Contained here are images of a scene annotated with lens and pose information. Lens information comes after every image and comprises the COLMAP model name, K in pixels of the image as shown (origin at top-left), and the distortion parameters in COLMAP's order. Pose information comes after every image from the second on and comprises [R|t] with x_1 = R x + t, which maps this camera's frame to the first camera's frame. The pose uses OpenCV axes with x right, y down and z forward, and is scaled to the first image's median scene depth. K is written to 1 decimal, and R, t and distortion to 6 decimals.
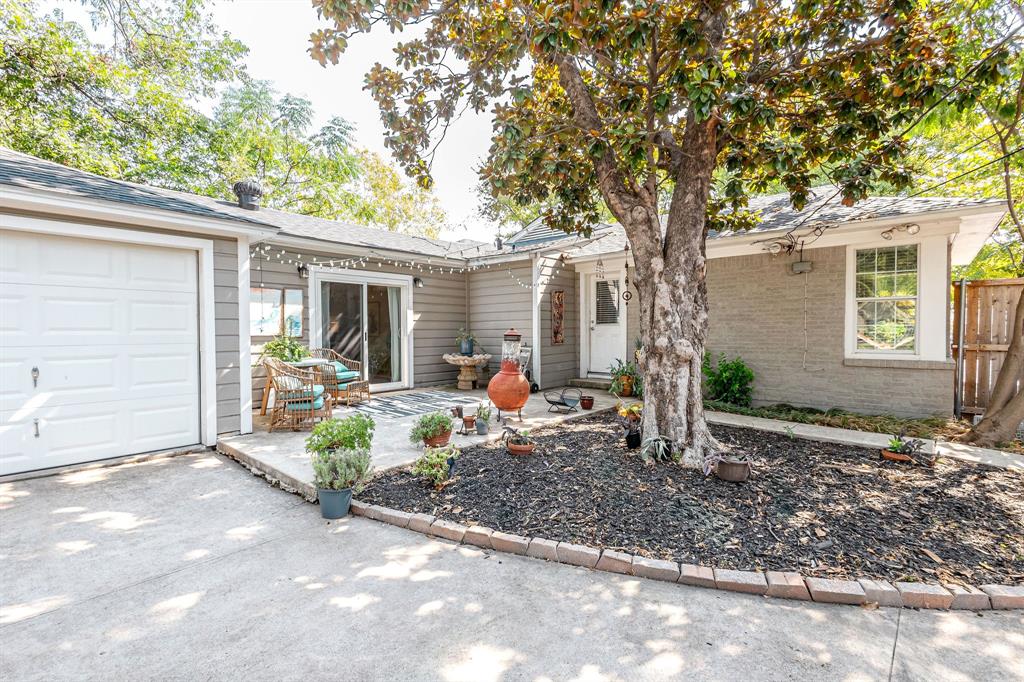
lens RADIAL K [[465.6, 0, 511.2], [0, 465.6, 338.0], [0, 0, 1]] dist [0.001959, 0.000135]
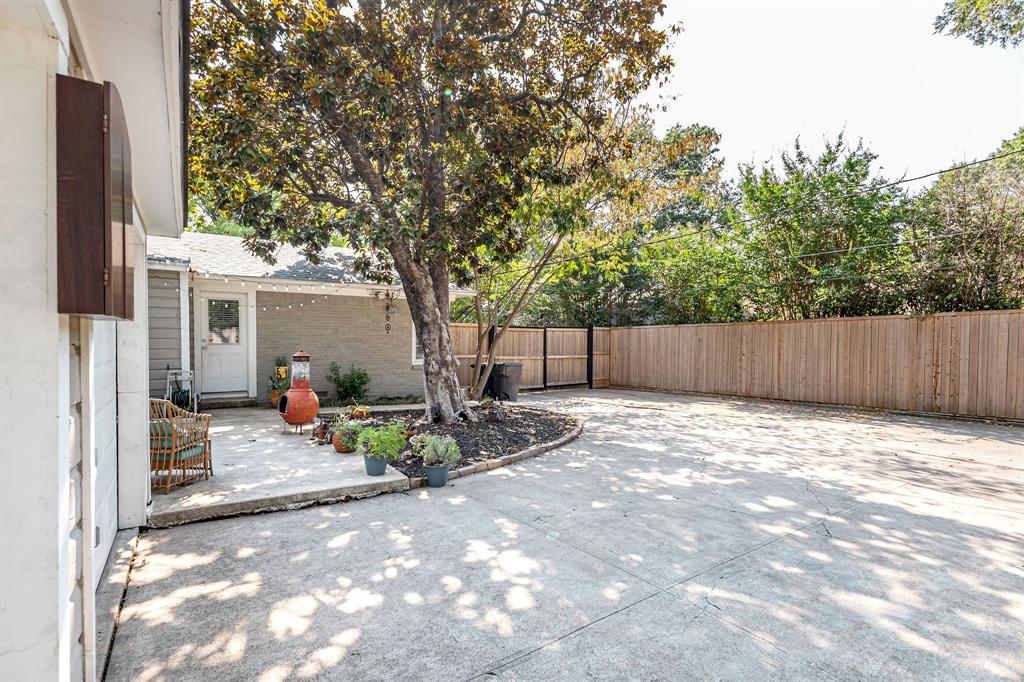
lens RADIAL K [[478.1, 0, 512.0], [0, 478.1, 341.0], [0, 0, 1]] dist [0.000447, 0.000005]
pose [[0.248887, 0.006844, 0.968508, -0.935562], [0.012543, 0.999868, -0.010288, -0.023484], [-0.968451, 0.014708, 0.248769, 0.219134]]
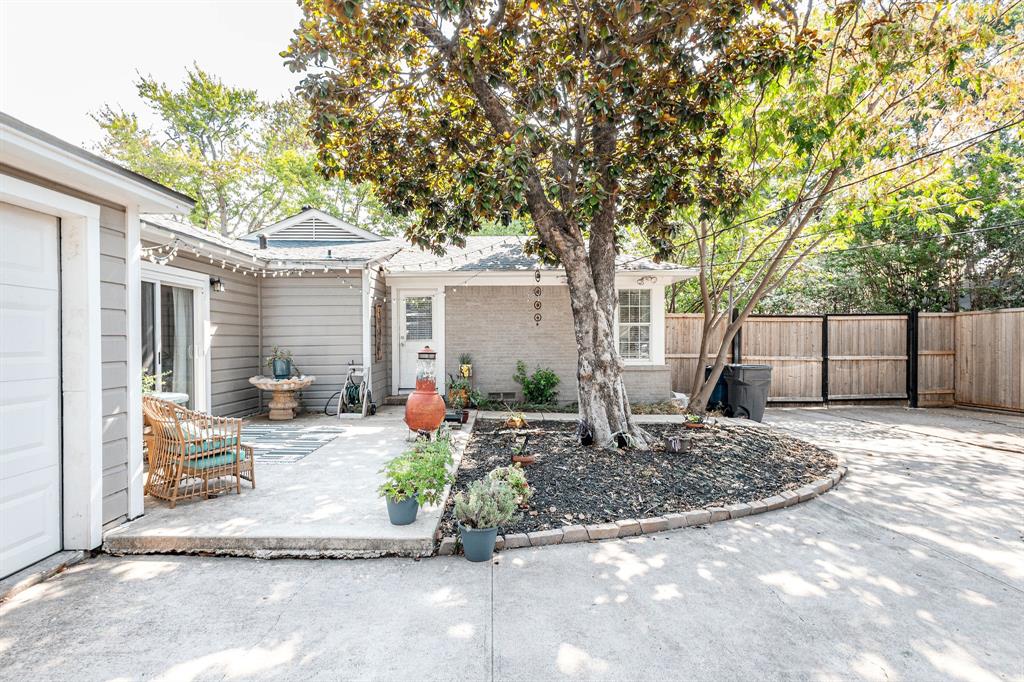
lens RADIAL K [[485.5, 0, 512.0], [0, 485.5, 341.0], [0, 0, 1]] dist [0.001740, 0.000168]
pose [[0.738153, 0.000040, 0.674634, -0.520698], [0.013508, 0.999799, -0.014839, -0.013335], [-0.674498, 0.020066, 0.738004, 0.134842]]
